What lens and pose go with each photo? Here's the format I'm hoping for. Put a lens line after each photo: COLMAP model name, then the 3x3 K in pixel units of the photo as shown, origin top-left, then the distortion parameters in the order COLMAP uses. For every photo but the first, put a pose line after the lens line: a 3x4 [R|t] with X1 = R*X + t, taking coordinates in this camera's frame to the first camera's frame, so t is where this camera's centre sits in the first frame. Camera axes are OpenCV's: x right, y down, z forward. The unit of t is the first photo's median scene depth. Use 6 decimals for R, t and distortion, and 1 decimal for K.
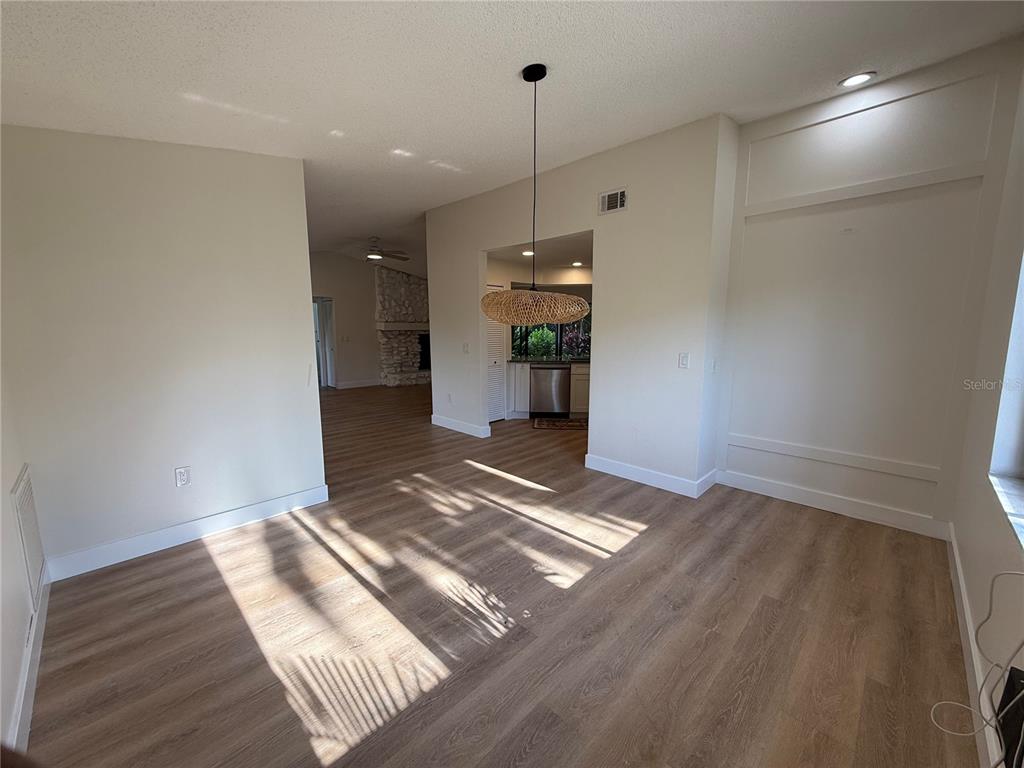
lens RADIAL K [[408.1, 0, 512.0], [0, 408.1, 384.0], [0, 0, 1]] dist [-0.000181, -0.000159]
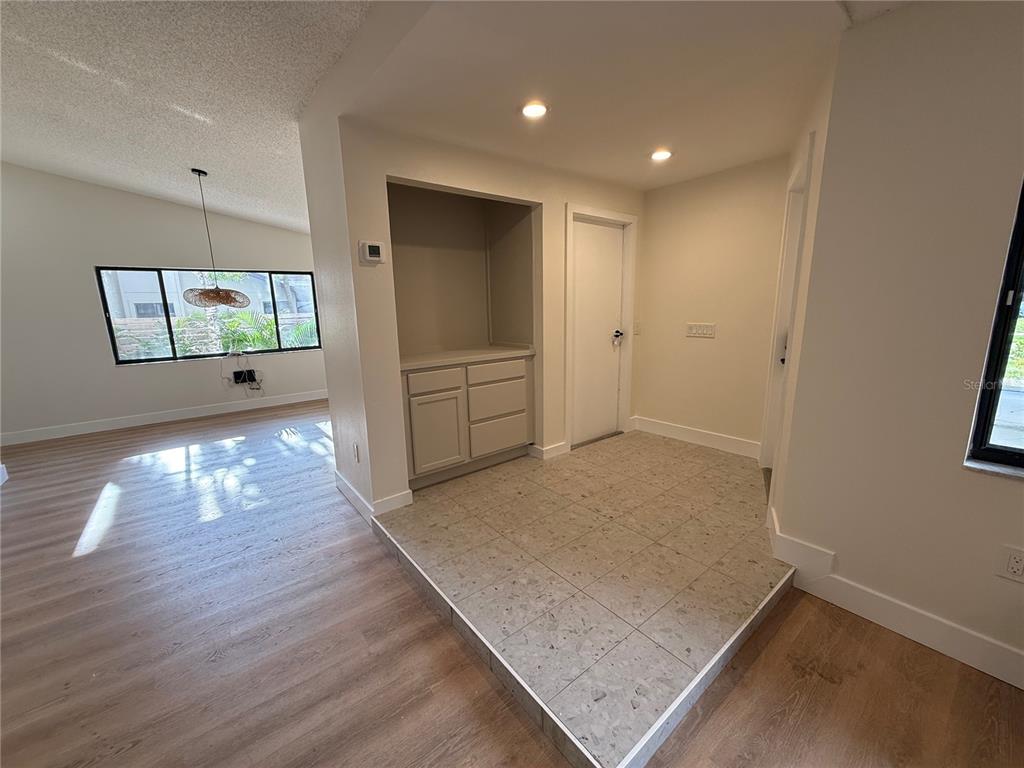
lens RADIAL K [[408.1, 0, 512.0], [0, 408.1, 384.0], [0, 0, 1]] dist [-0.000181, -0.000159]
pose [[-0.993097, -0.001623, 0.117288, -1.090460], [0.037175, 0.944006, 0.327828, -0.280784], [-0.111253, 0.329925, -0.937429, 1.969418]]
